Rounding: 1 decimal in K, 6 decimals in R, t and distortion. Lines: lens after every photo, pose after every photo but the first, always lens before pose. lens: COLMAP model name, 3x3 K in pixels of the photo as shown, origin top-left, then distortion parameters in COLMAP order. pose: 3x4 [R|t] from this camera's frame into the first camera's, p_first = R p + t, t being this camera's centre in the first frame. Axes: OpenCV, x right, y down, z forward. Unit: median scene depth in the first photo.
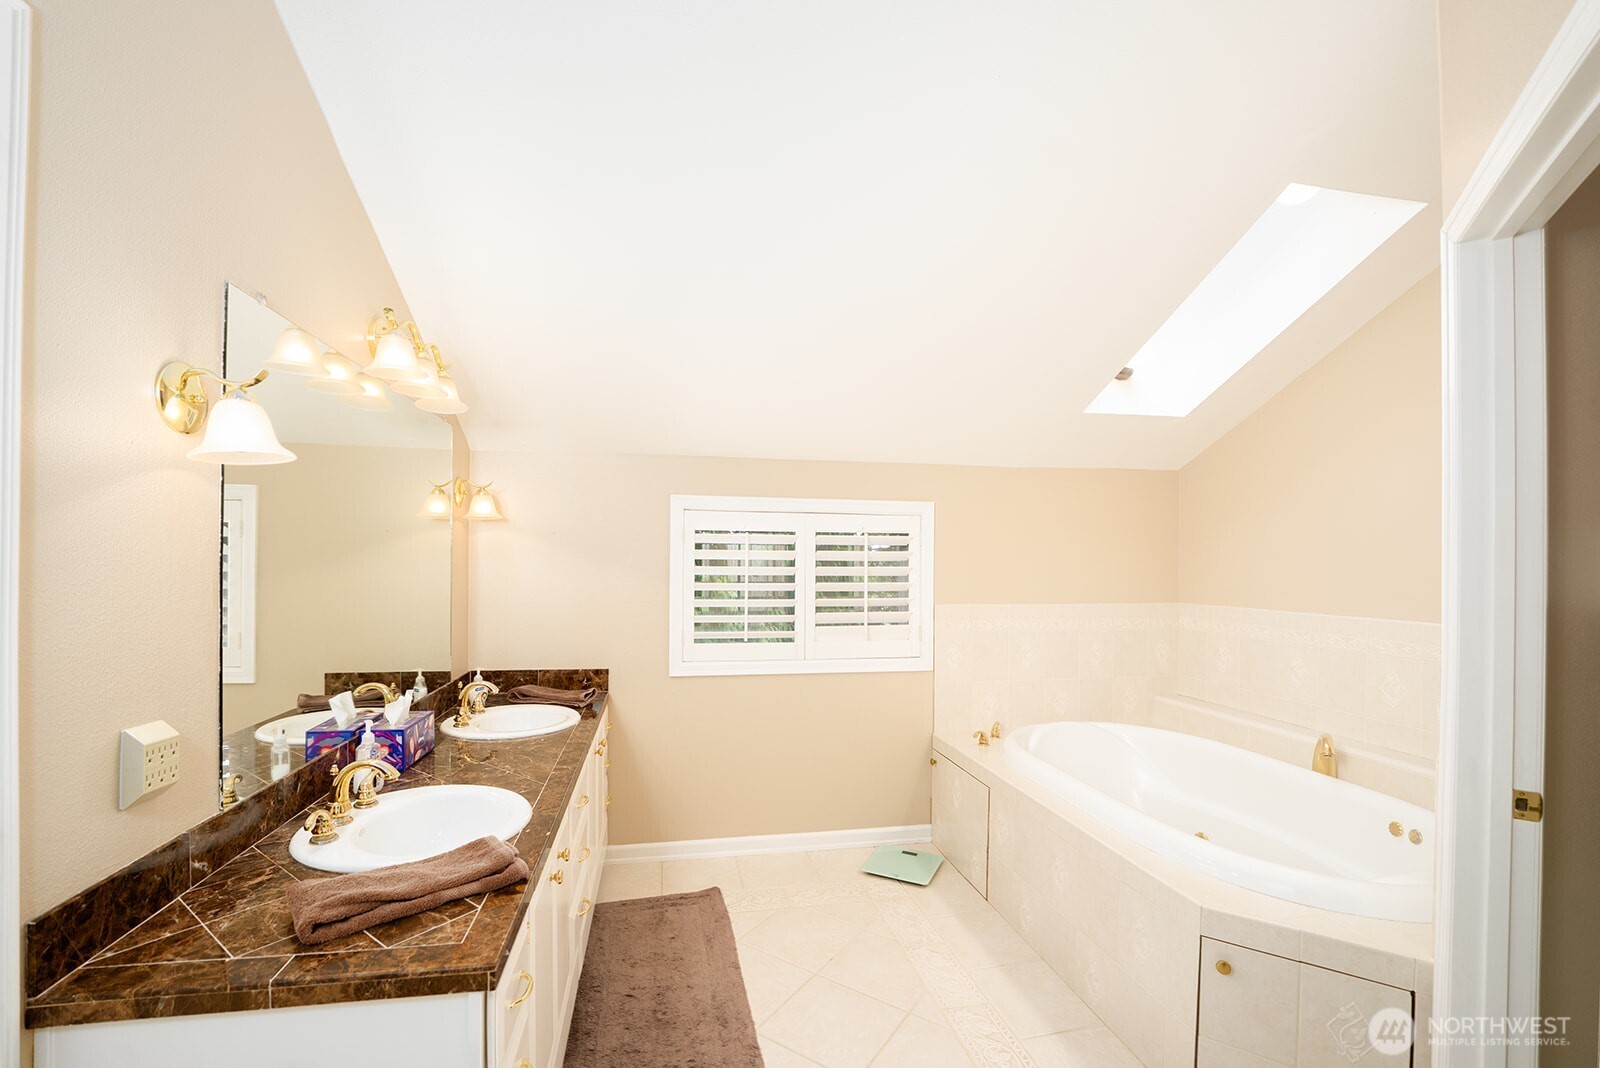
lens RADIAL K [[665.3, 0, 799.8], [0, 665.3, 547.1], [0, 0, 1]] dist [-0.031627, 0.003547]
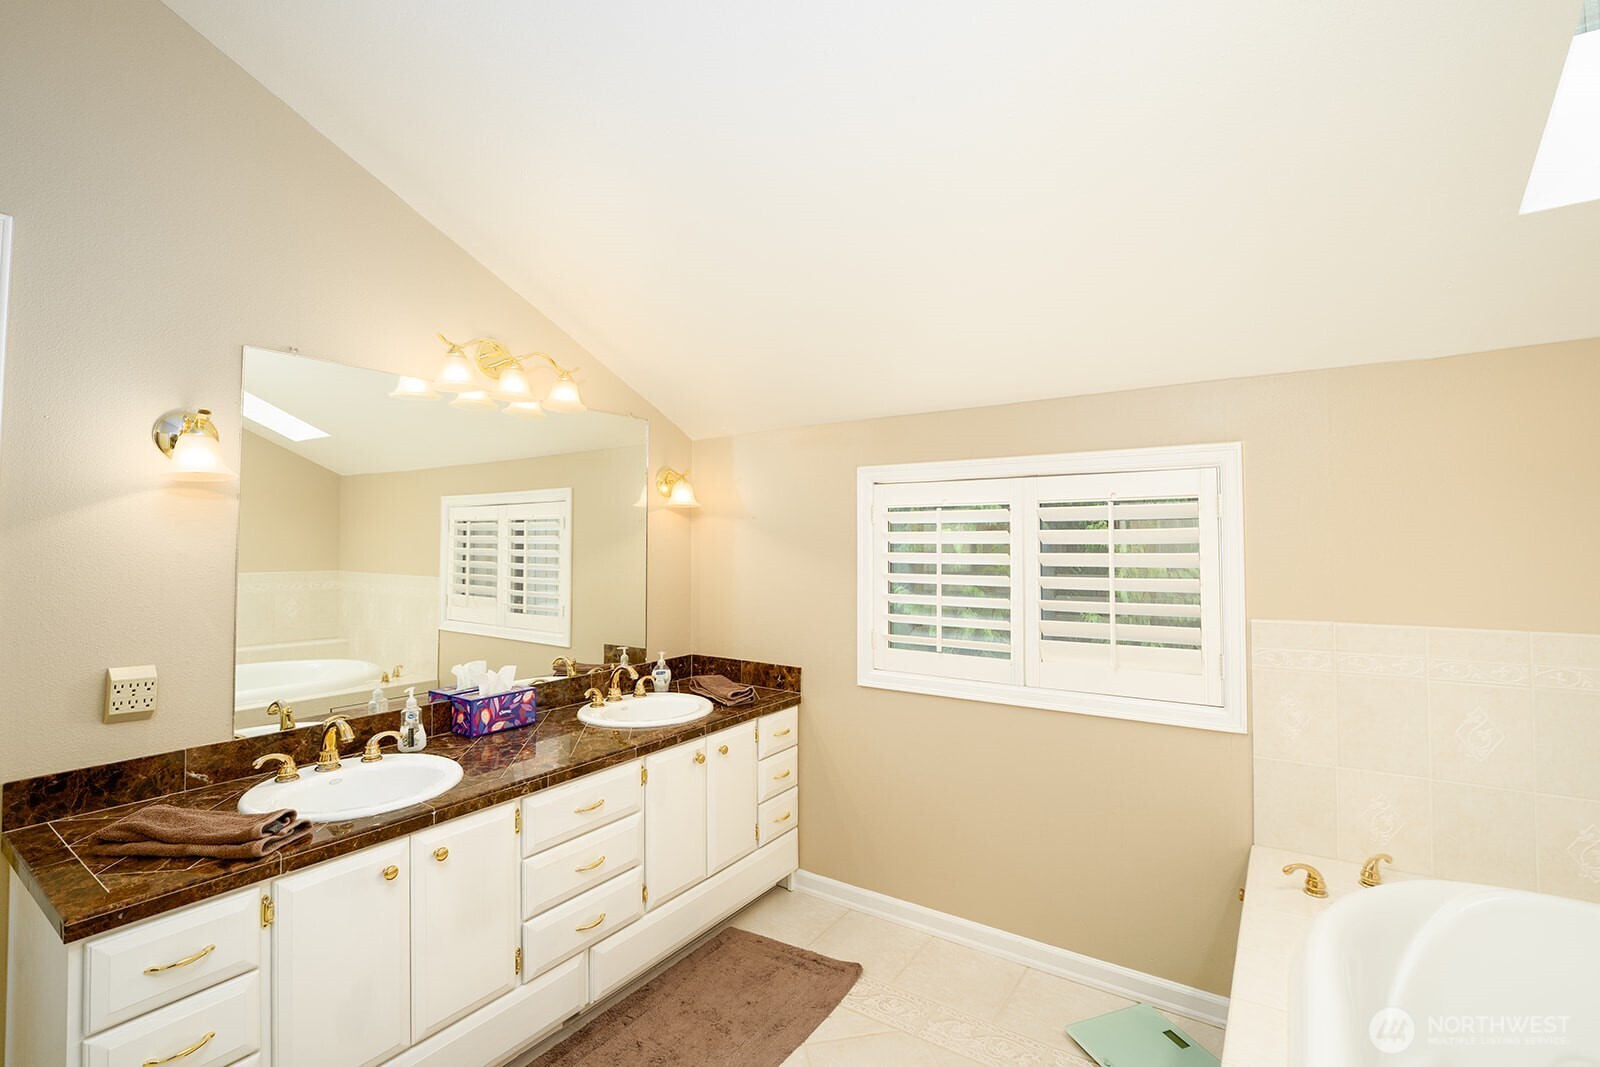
lens RADIAL K [[708.0, 0, 805.8], [0, 708.0, 505.7], [0, 0, 1]] dist [-0.034846, 0.004465]
pose [[0.714864, -0.042992, -0.697941, 0.383820], [0.022585, 0.999007, -0.038404, 0.002939], [0.698899, 0.011691, 0.715125, 0.318605]]
